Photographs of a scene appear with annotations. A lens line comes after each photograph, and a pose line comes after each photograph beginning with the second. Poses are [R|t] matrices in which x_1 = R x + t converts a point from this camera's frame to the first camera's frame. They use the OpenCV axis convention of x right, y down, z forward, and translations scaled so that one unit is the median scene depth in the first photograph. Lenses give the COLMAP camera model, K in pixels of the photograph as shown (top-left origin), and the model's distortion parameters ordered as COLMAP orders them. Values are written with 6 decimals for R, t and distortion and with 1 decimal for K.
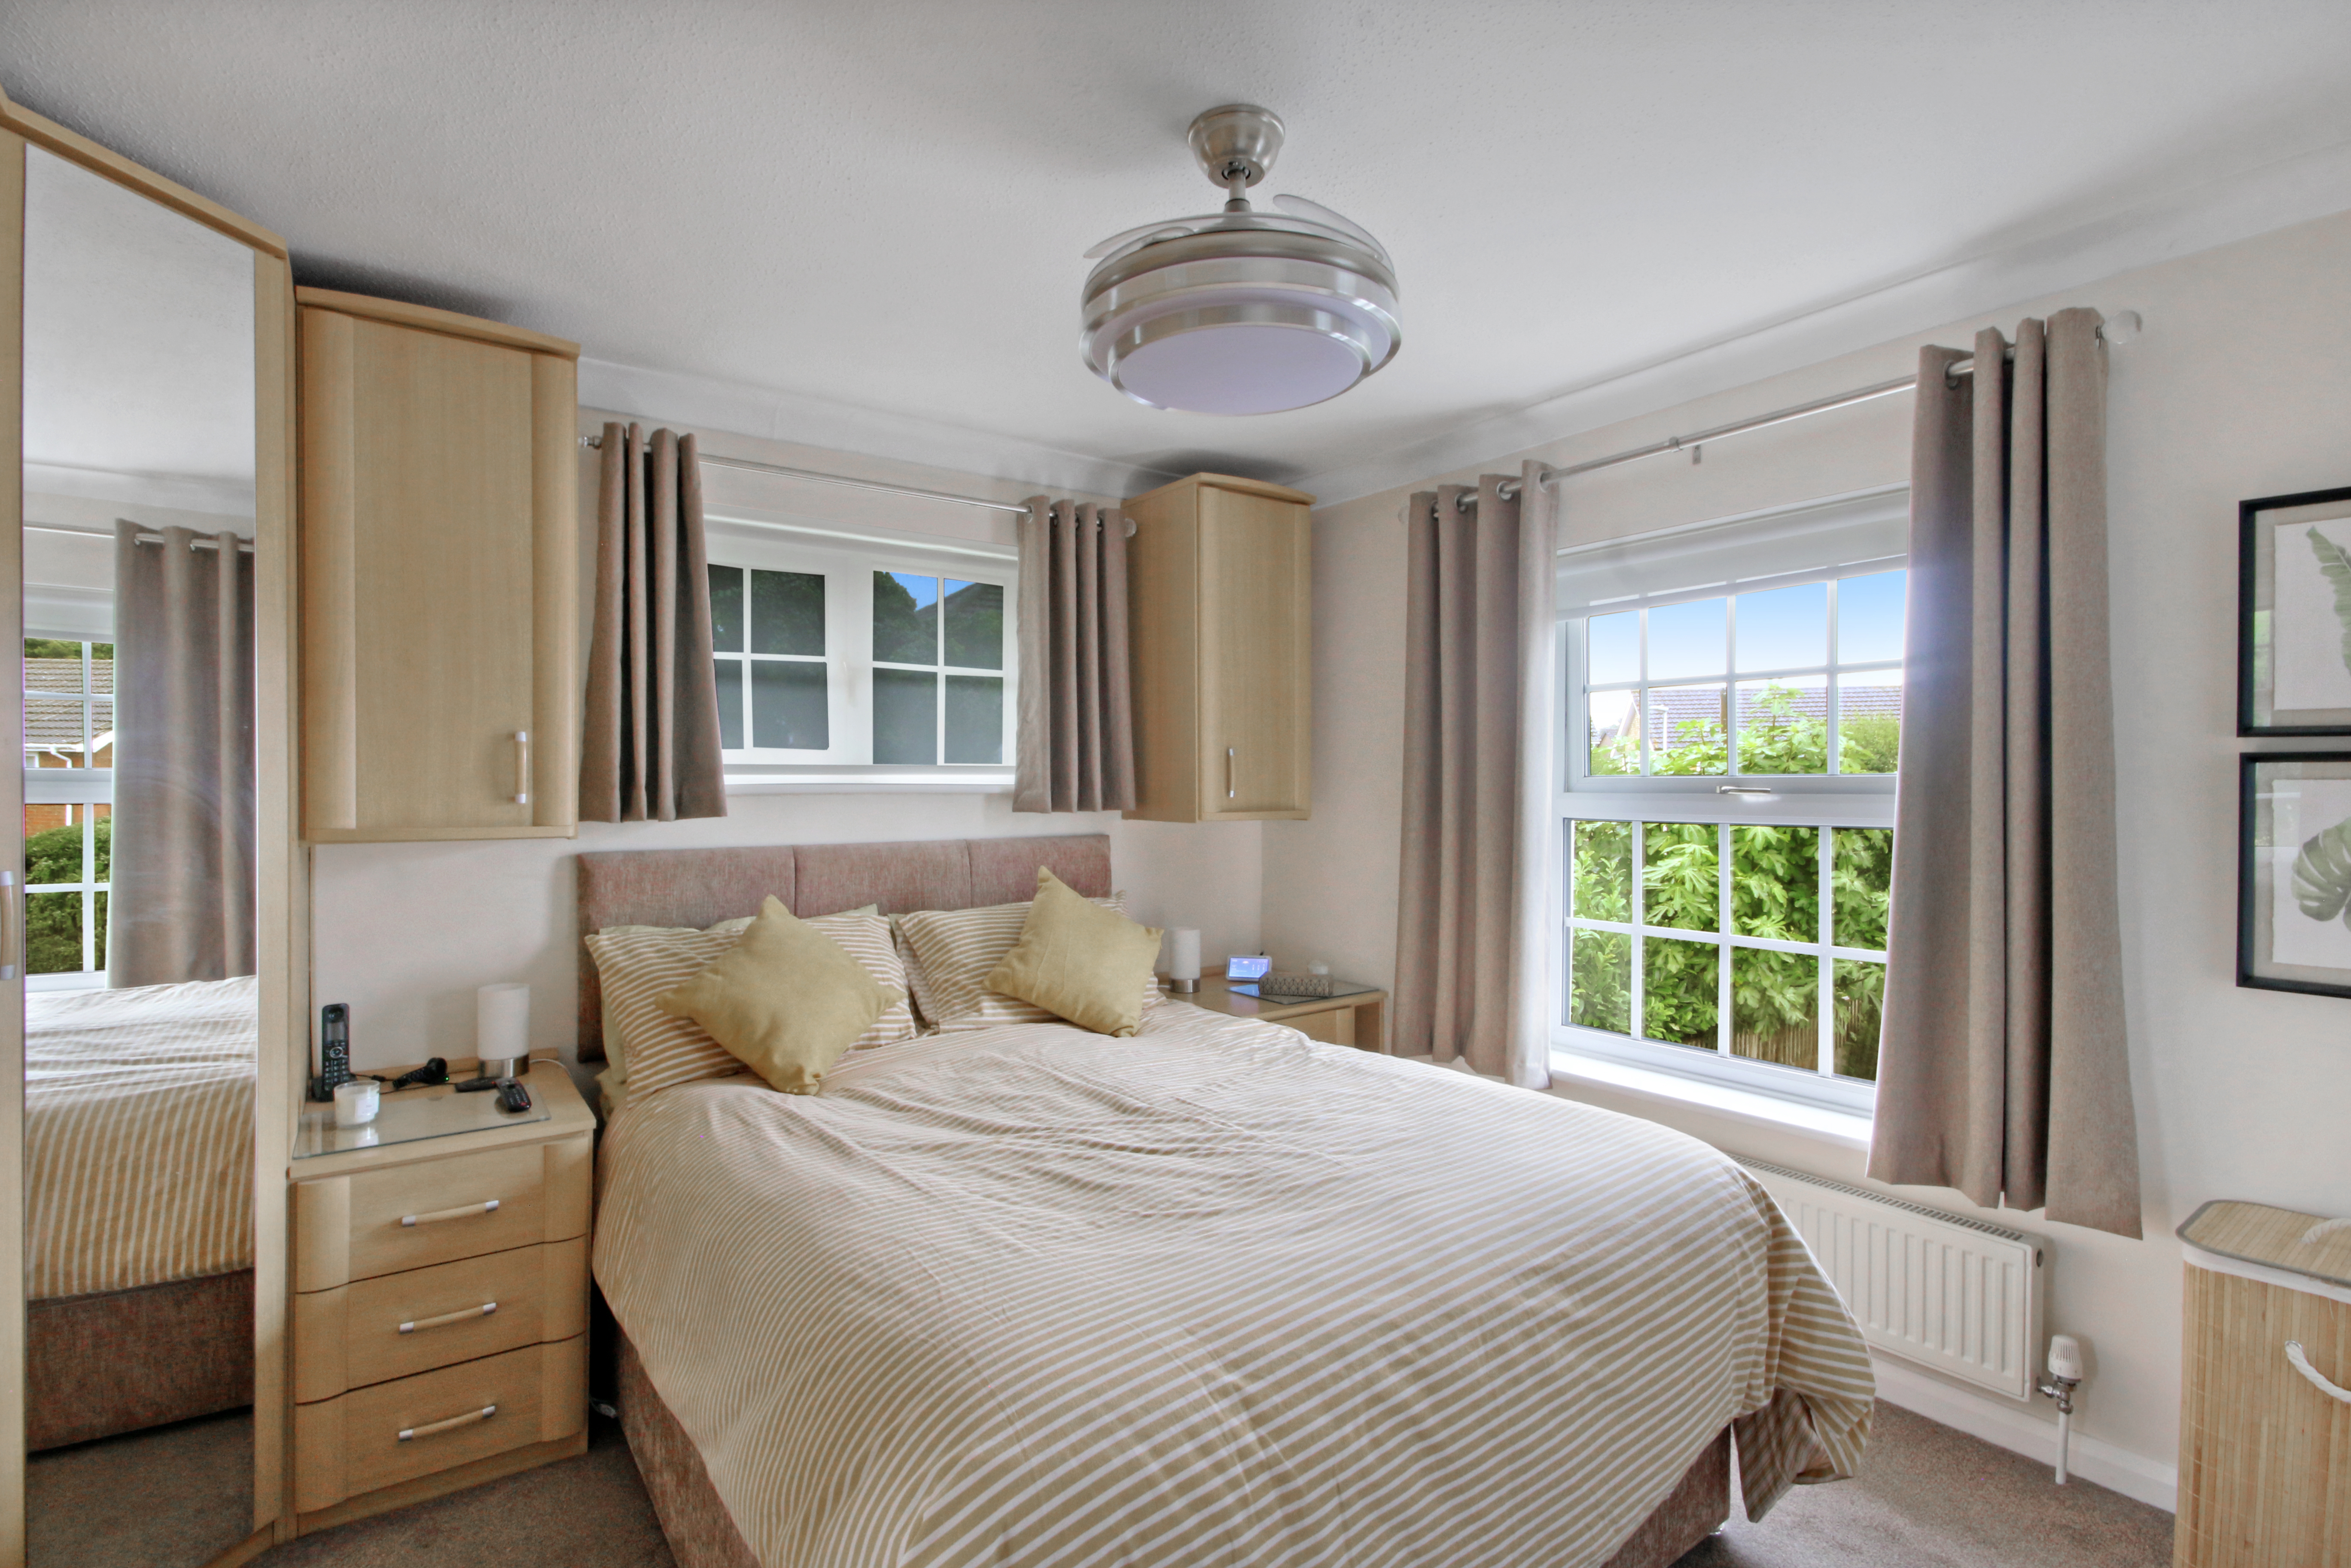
lens RADIAL K [[1100.8, 0, 1100.4], [0, 1100.8, 784.5], [0, 0, 1]] dist [-0.004717, 0.000493]
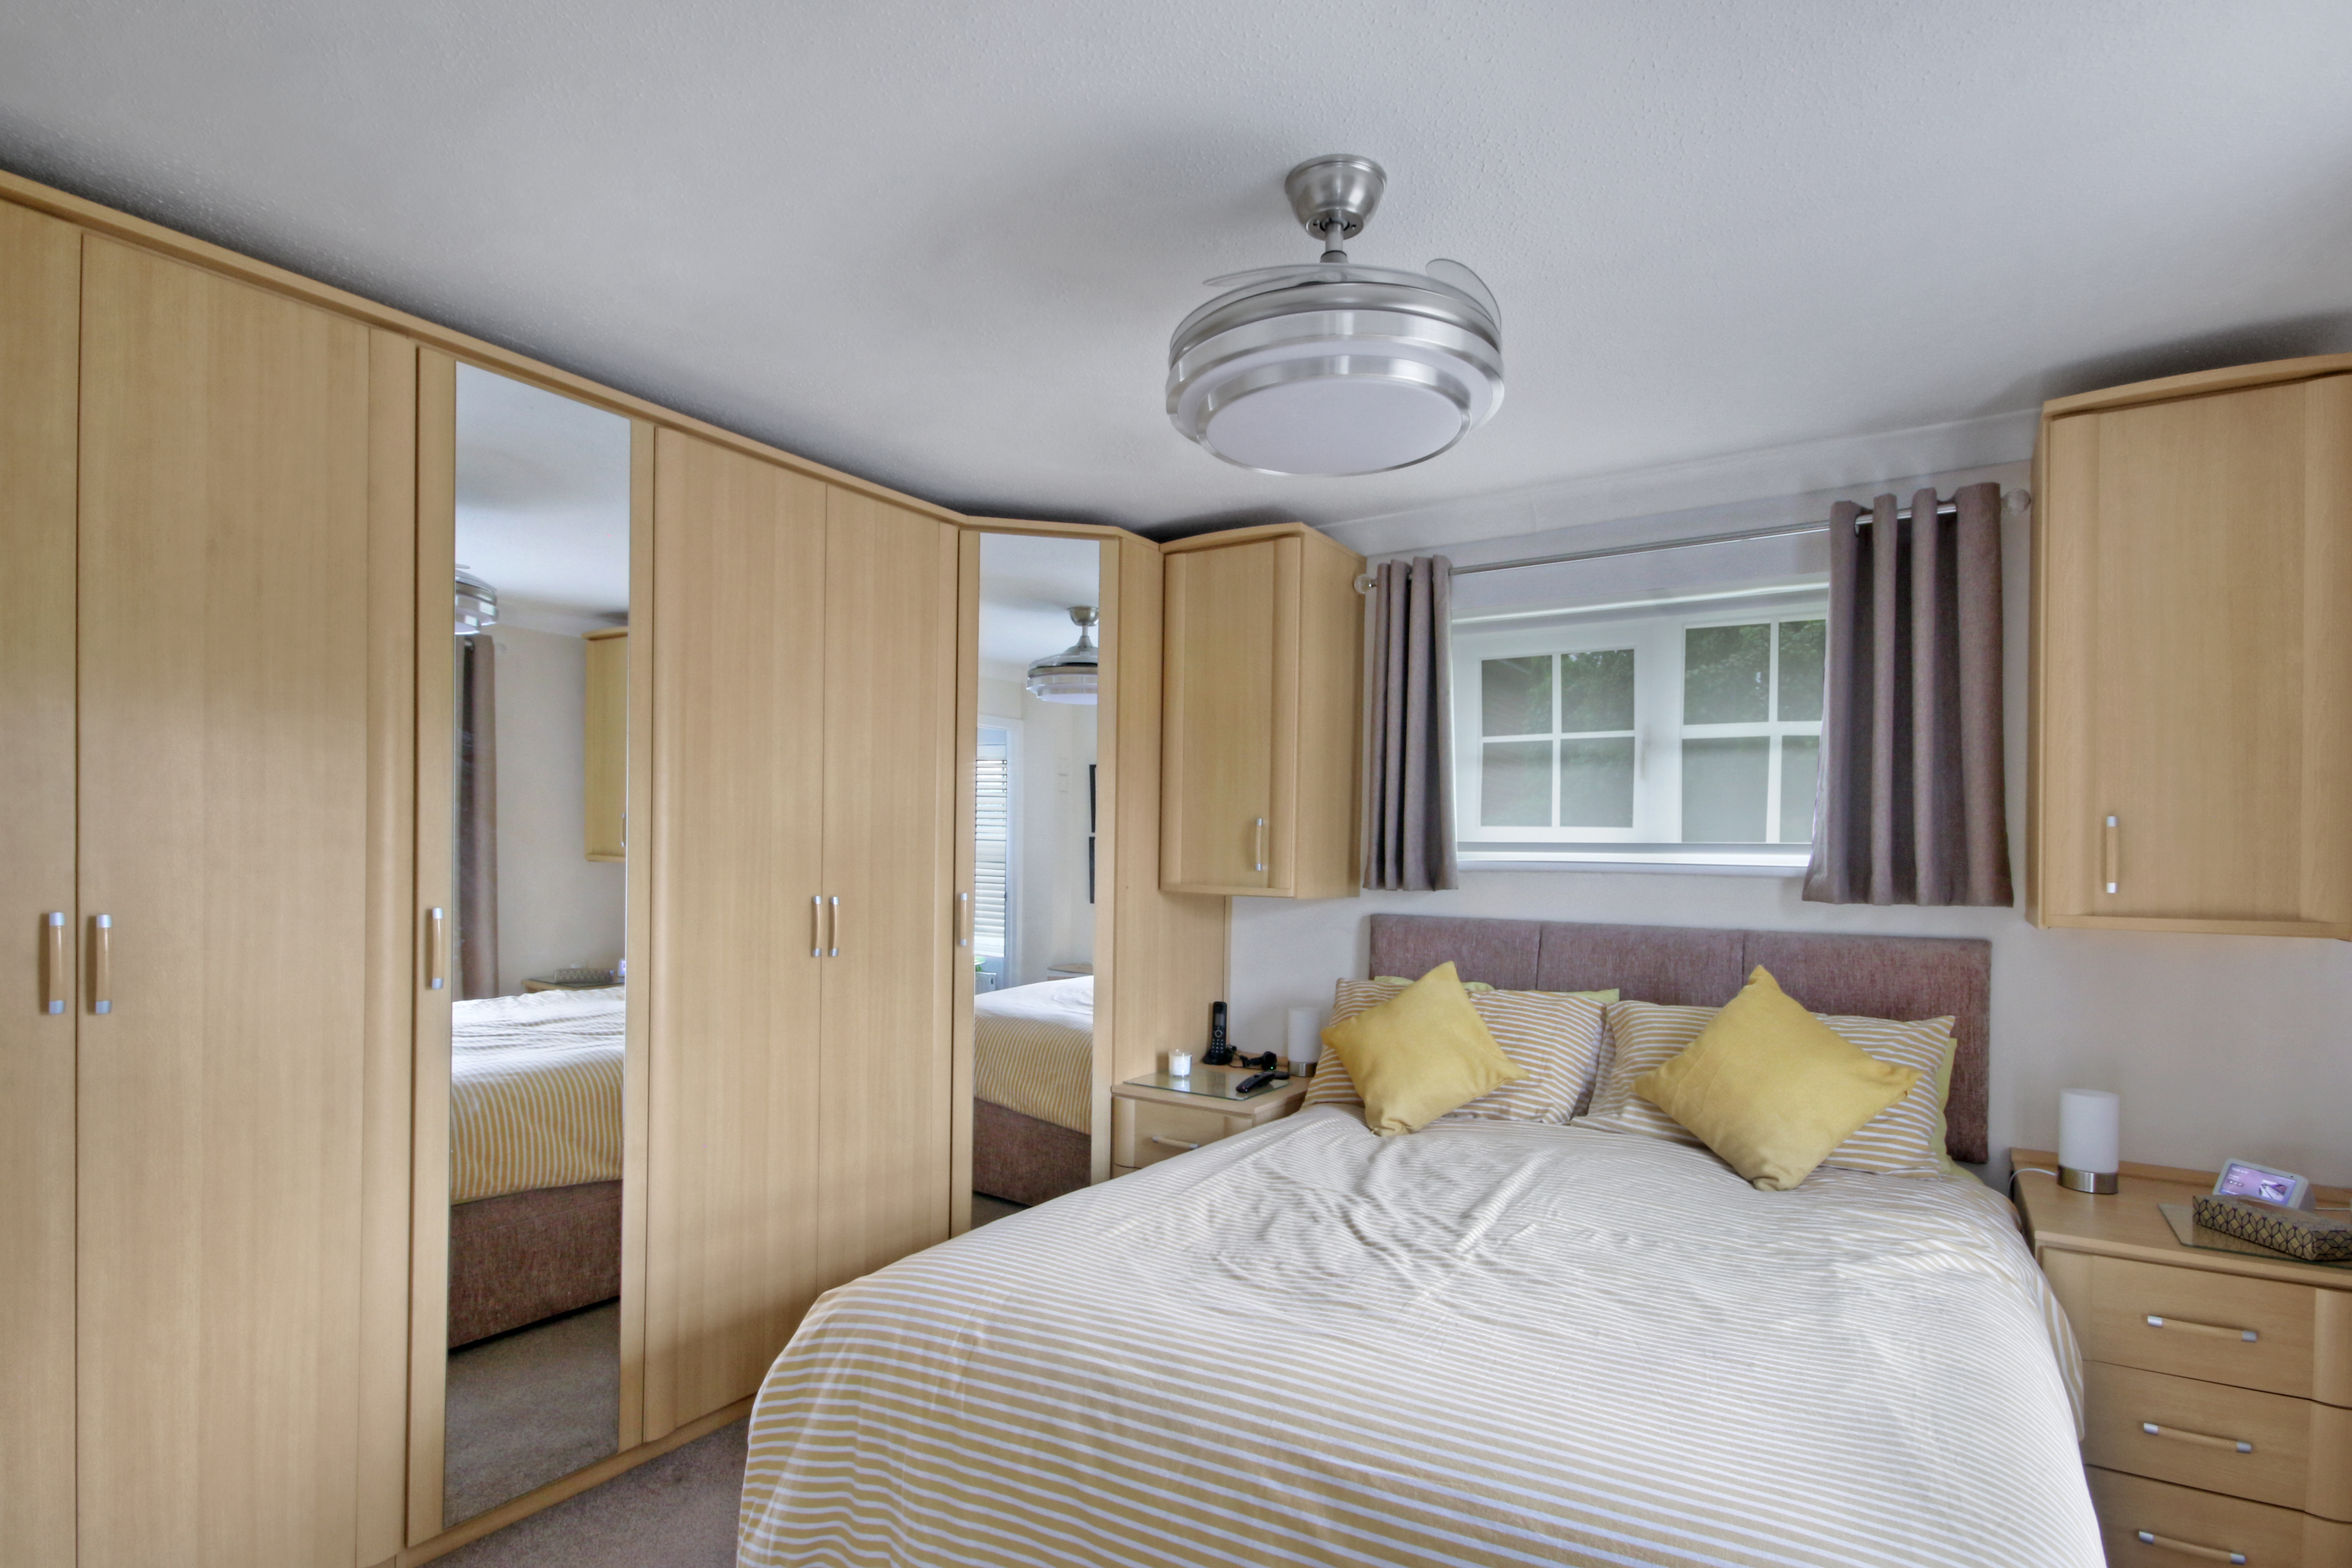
lens RADIAL K [[1097.3, 0, 1178.2], [0, 1097.3, 844.5], [0, 0, 1]] dist [-0.003768, 0.000092]
pose [[0.385884, -0.001982, -0.922545, 0.847046], [-0.018311, 0.999784, -0.009807, 0.000098], [0.922365, 0.020677, 0.385765, 0.457054]]
